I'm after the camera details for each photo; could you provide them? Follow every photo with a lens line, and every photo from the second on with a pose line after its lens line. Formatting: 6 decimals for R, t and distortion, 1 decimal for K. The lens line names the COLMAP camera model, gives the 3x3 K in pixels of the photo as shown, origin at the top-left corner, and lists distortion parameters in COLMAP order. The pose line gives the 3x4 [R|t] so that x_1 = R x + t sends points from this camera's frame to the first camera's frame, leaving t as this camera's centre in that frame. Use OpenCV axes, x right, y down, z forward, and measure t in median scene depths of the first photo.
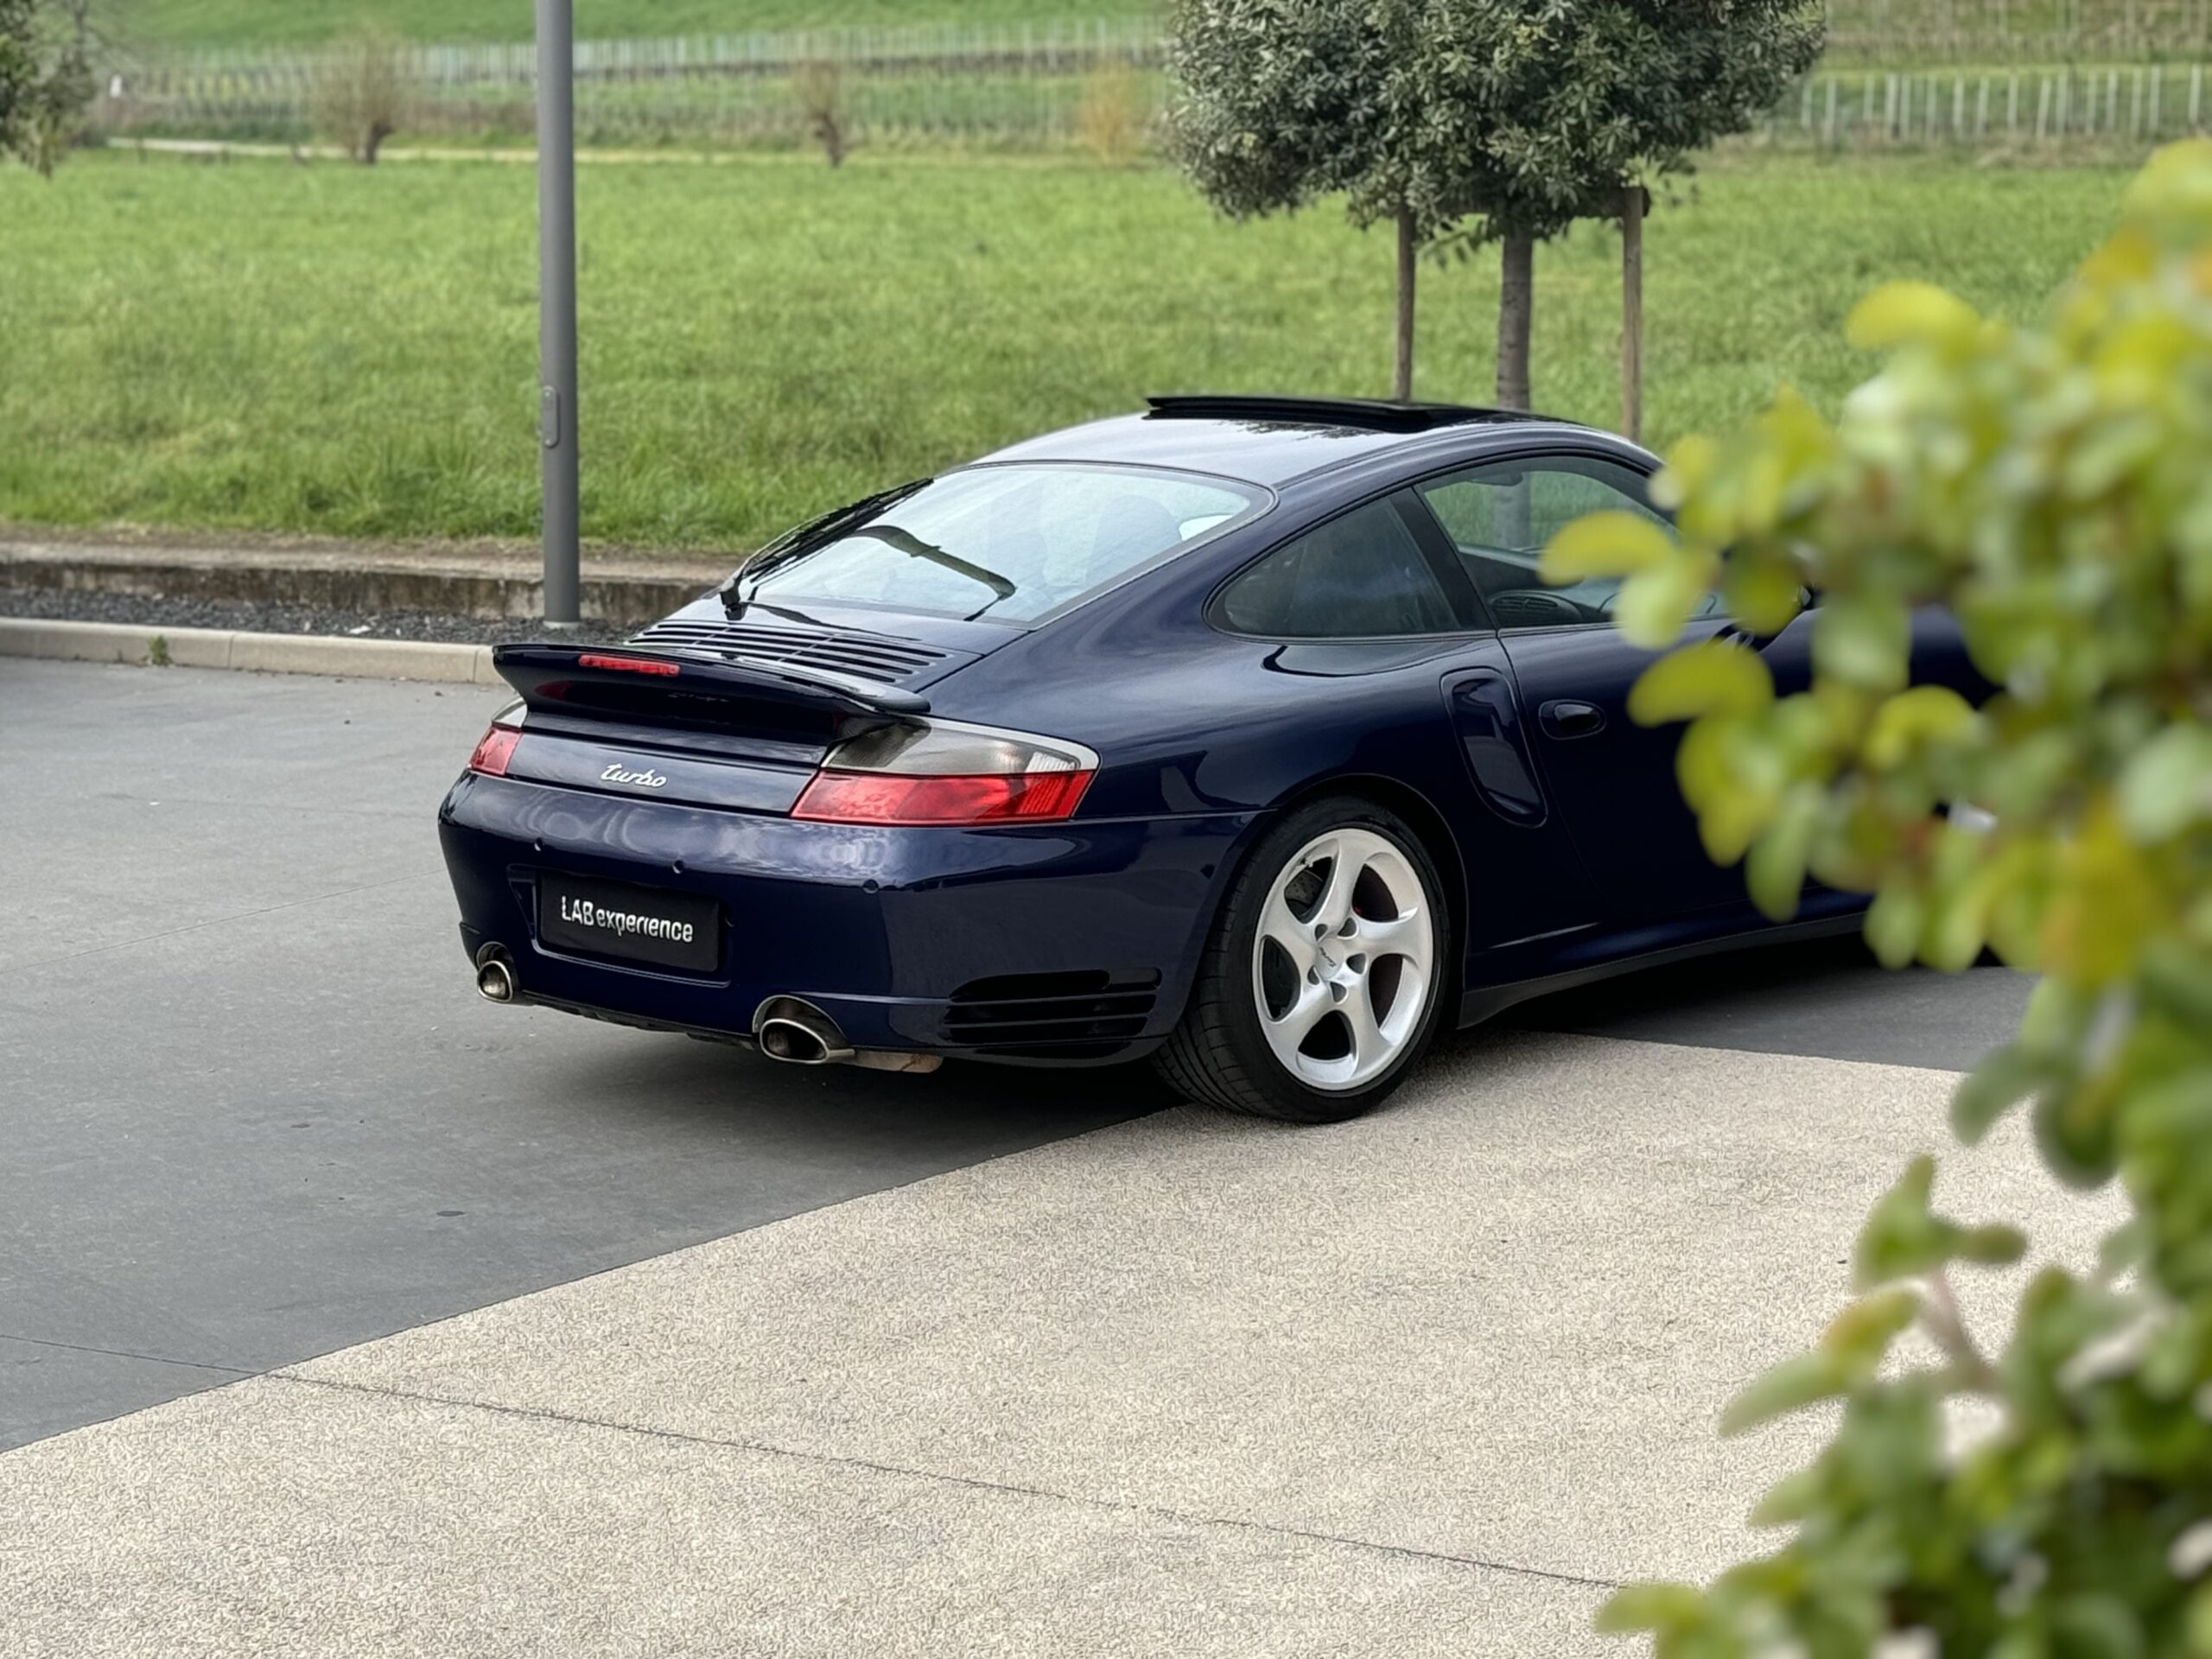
lens RADIAL K [[5117.1, 0, 1106.0], [0, 5117.1, 829.5], [0, 0, 1]] dist [0.040330, 0.255360]
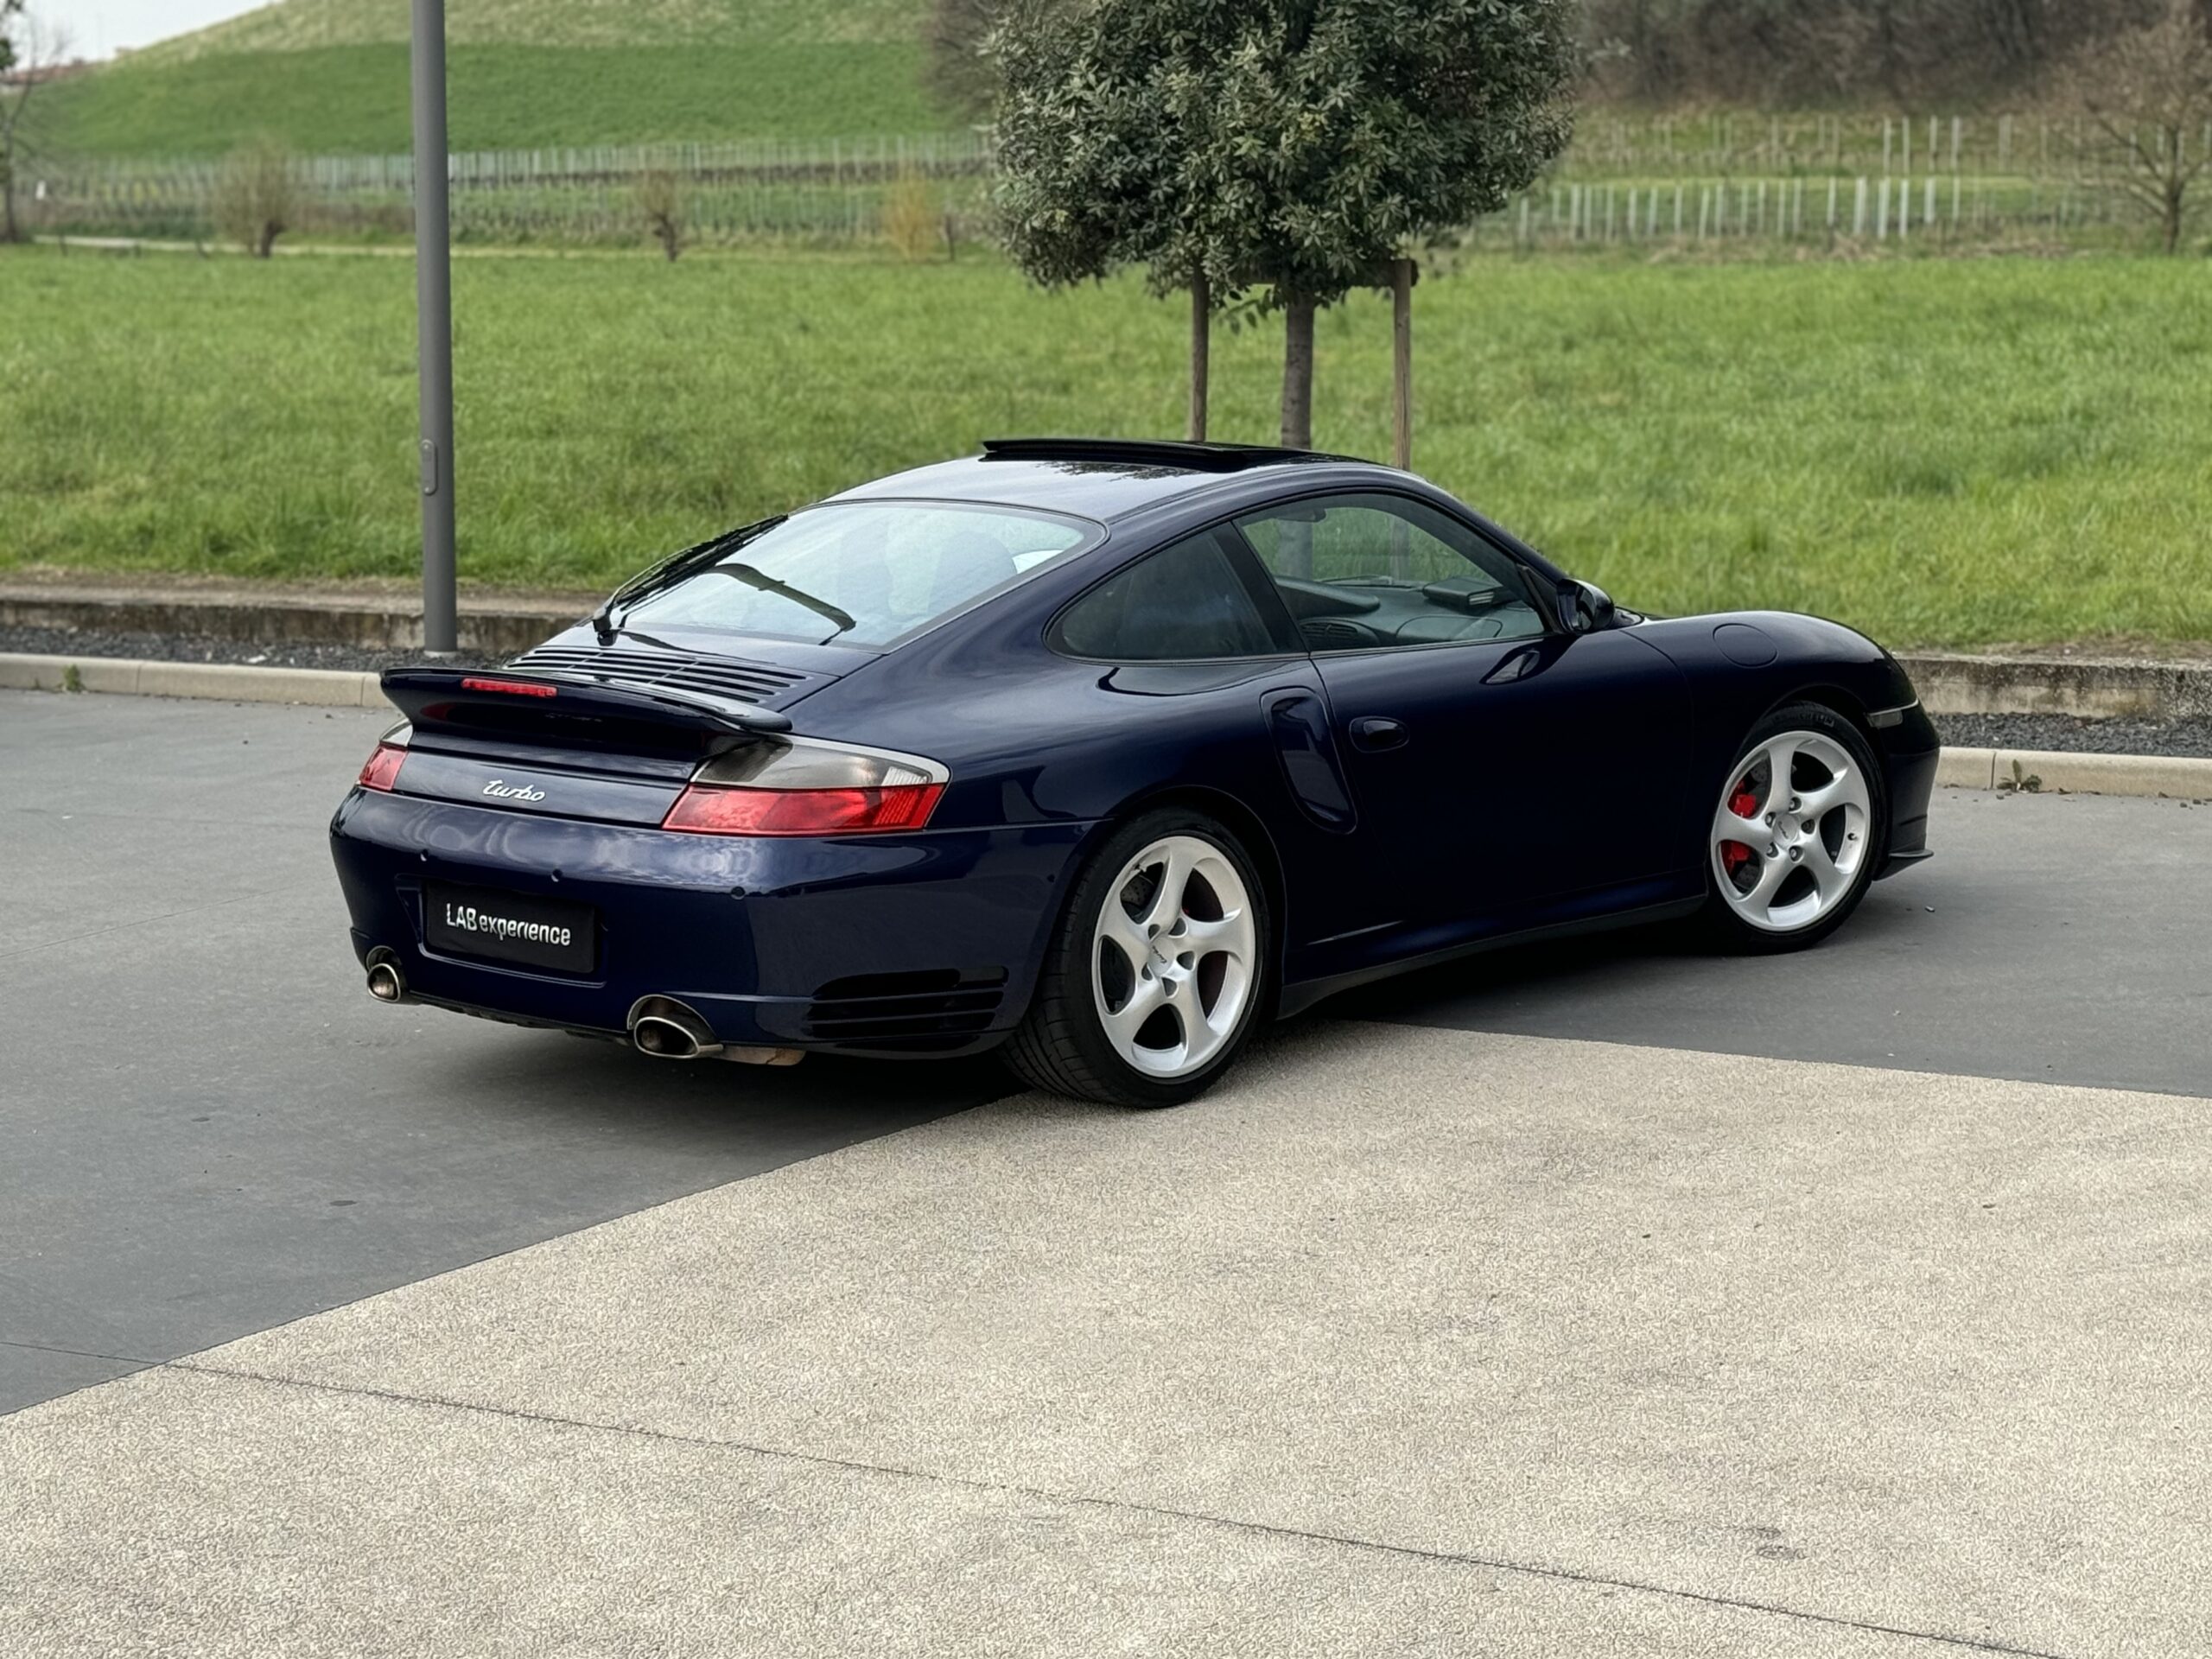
lens RADIAL K [[4185.4, 0, 1106.0], [0, 4185.4, 829.5], [0, 0, 1]] dist [0.084535, -0.015322]
pose [[0.998561, -0.005753, 0.053319, -0.013394], [0.005733, 0.999983, 0.000532, -0.001882], [-0.053321, -0.000225, 0.998577, 0.102147]]
